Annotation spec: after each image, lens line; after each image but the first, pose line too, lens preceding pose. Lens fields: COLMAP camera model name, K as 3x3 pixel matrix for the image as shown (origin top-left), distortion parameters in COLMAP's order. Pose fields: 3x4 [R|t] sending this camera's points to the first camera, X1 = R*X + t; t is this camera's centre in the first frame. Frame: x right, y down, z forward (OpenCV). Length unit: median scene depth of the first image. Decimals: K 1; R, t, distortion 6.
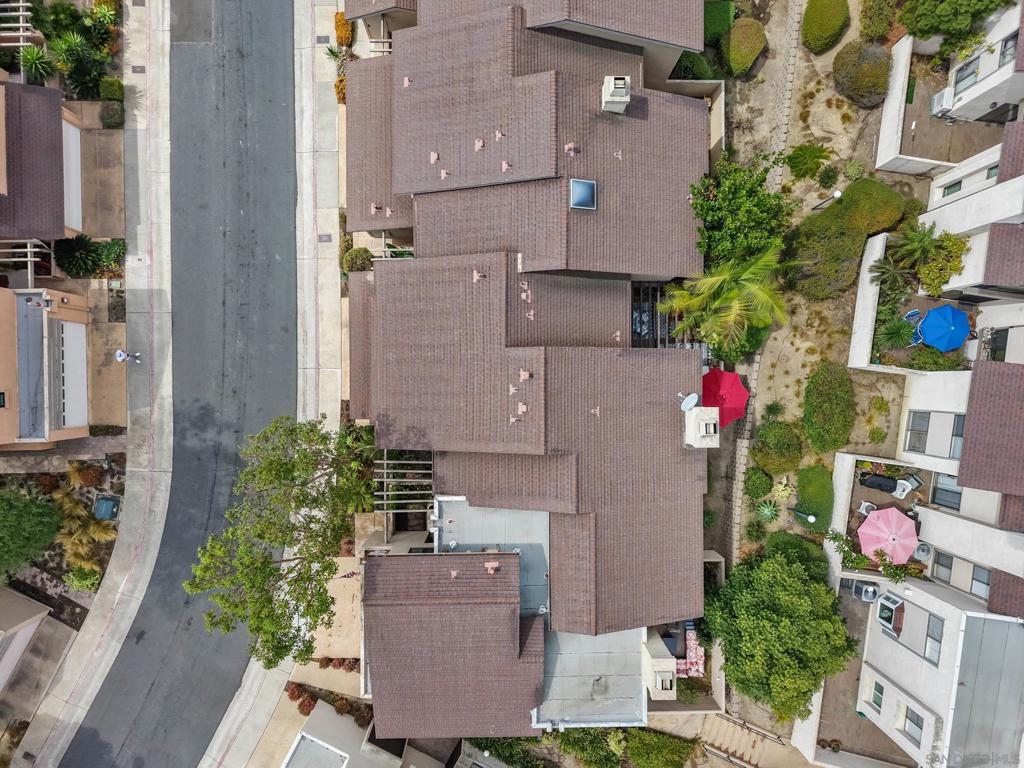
lens RADIAL K [[689.7, 0, 510.1], [0, 689.7, 382.9], [0, 0, 1]] dist [0.005192, 0.000102]
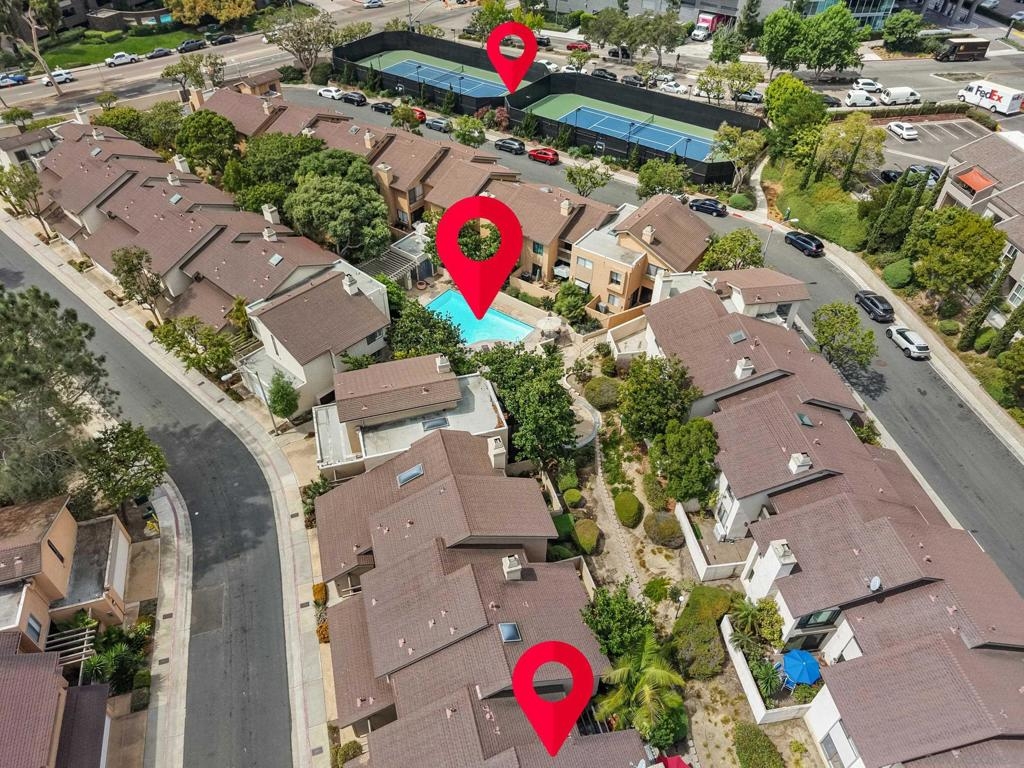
lens RADIAL K [[689.7, 0, 510.1], [0, 689.7, 382.9], [0, 0, 1]] dist [0.005192, 0.000102]
pose [[0.960772, -0.195815, 0.196403, -0.060235], [0.277188, 0.654499, -0.703419, 0.323252], [0.009194, 0.730266, 0.683101, -0.295104]]
